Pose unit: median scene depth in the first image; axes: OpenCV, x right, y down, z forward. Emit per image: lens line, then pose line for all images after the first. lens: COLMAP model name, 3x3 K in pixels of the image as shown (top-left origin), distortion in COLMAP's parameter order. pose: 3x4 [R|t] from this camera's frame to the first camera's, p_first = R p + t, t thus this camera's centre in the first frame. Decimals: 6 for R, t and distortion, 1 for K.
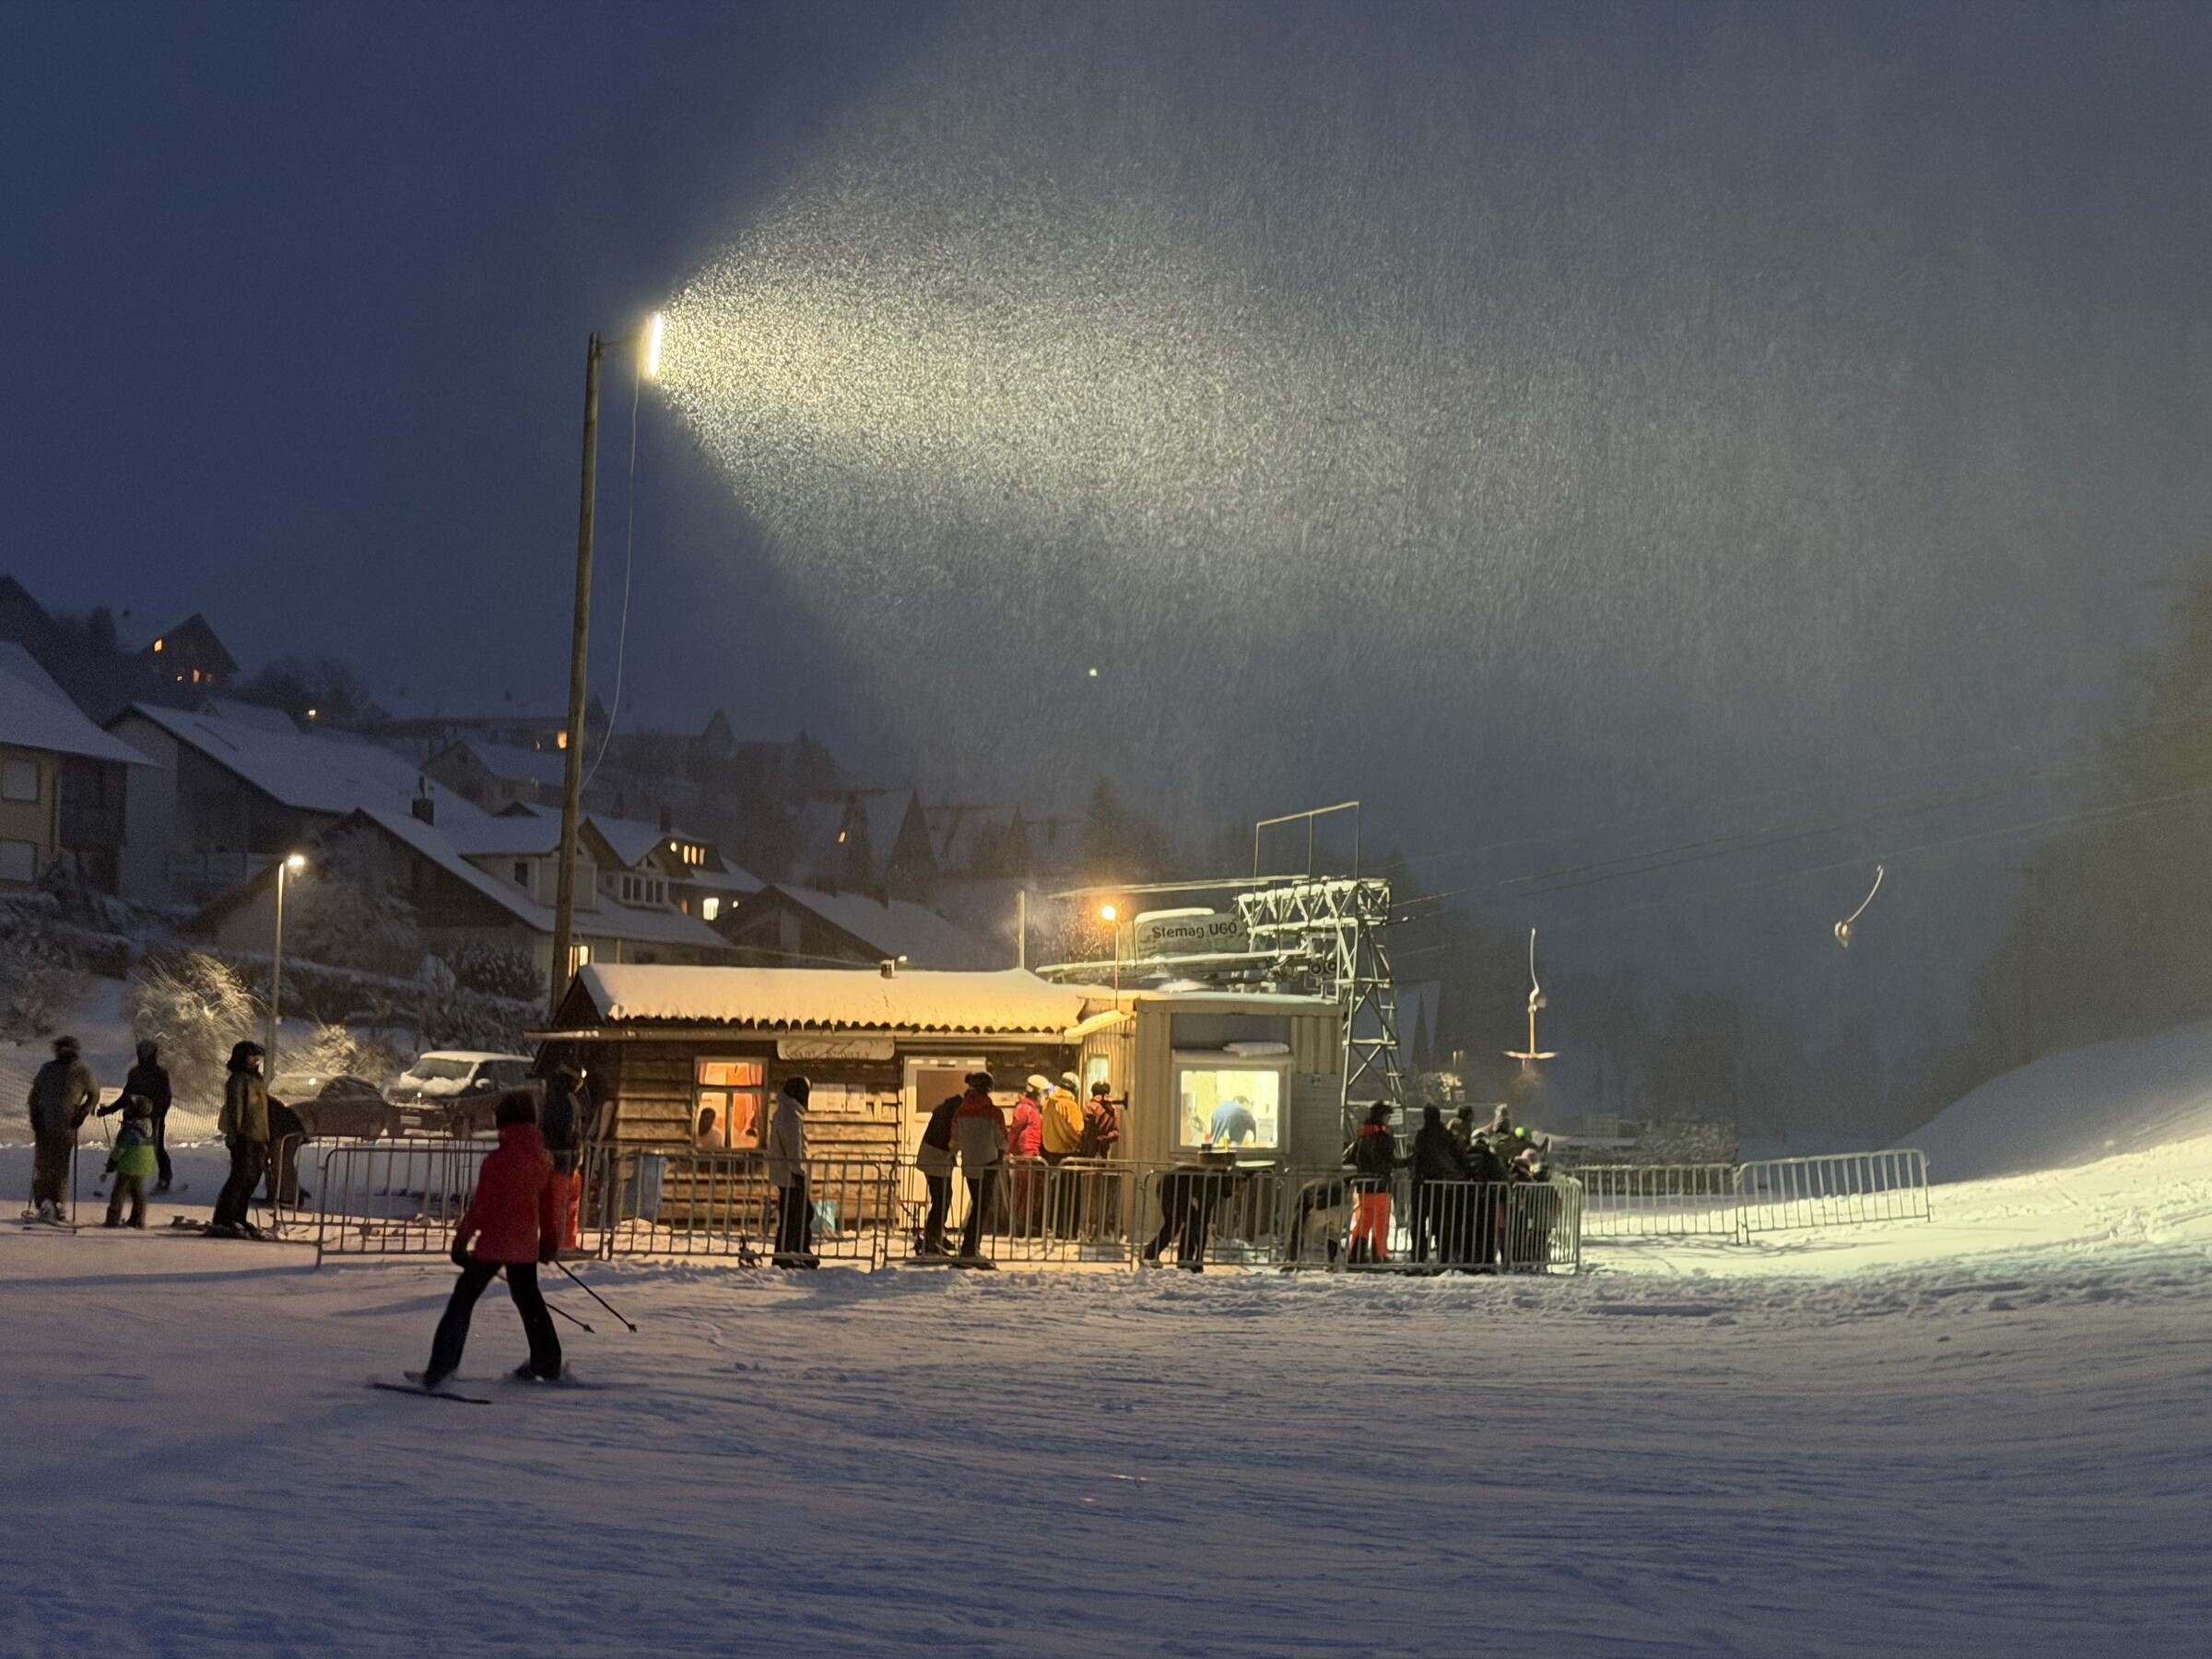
lens RADIAL K [[3101.2, 0, 1107.7], [0, 3101.2, 827.6], [0, 0, 1]] dist [0.246552, 0.000000]
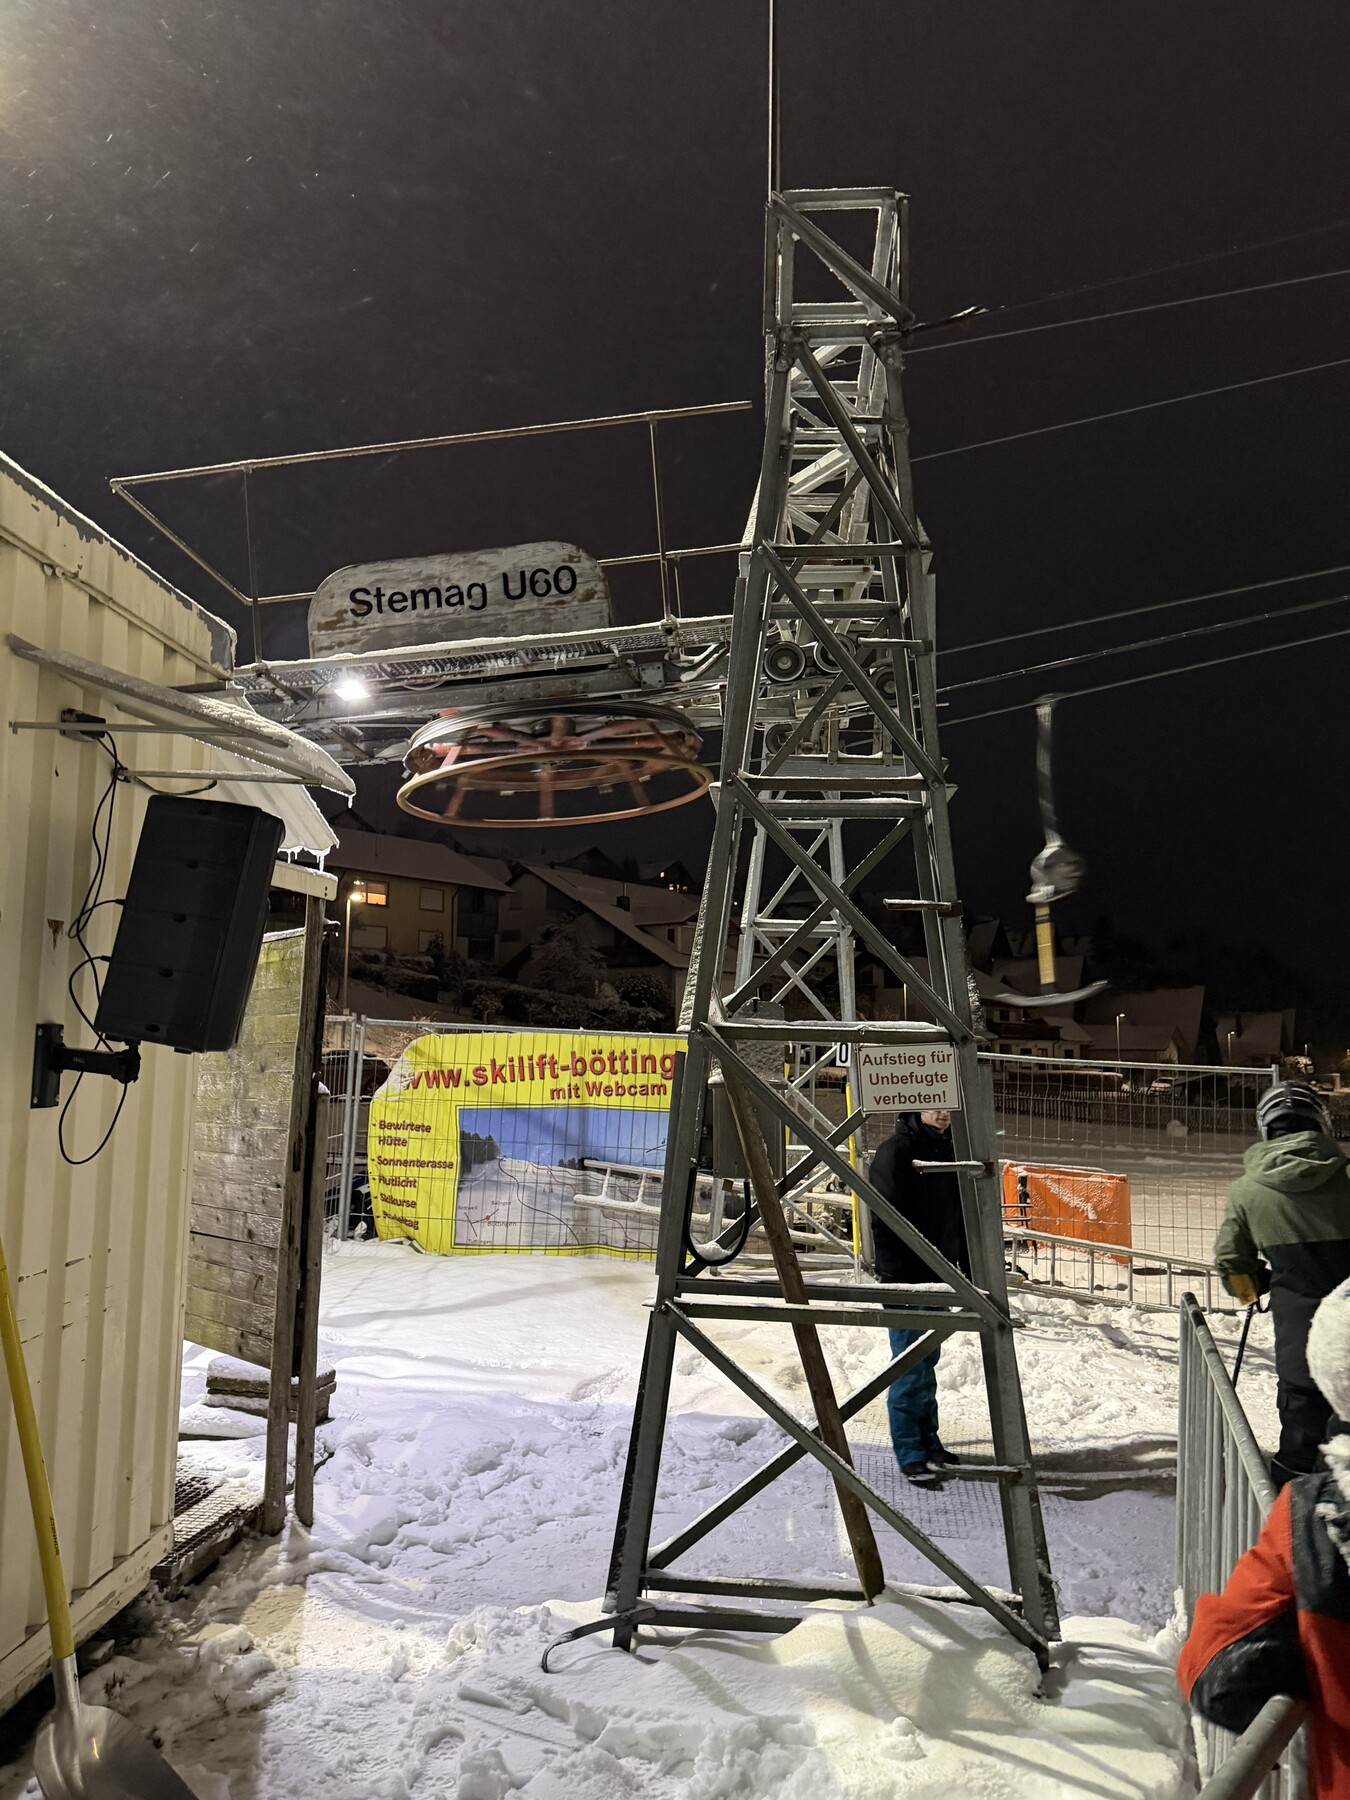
lens RADIAL K [[1241.8, 0, 668.9], [0, 1241.8, 904.0], [0, 0, 1]] dist [0.003047, 0.000295]
pose [[0.935032, -0.054946, -0.350280, 0.046077], [0.037182, 0.997668, -0.057244, 0.036046], [0.352608, 0.040501, 0.934894, 0.374788]]
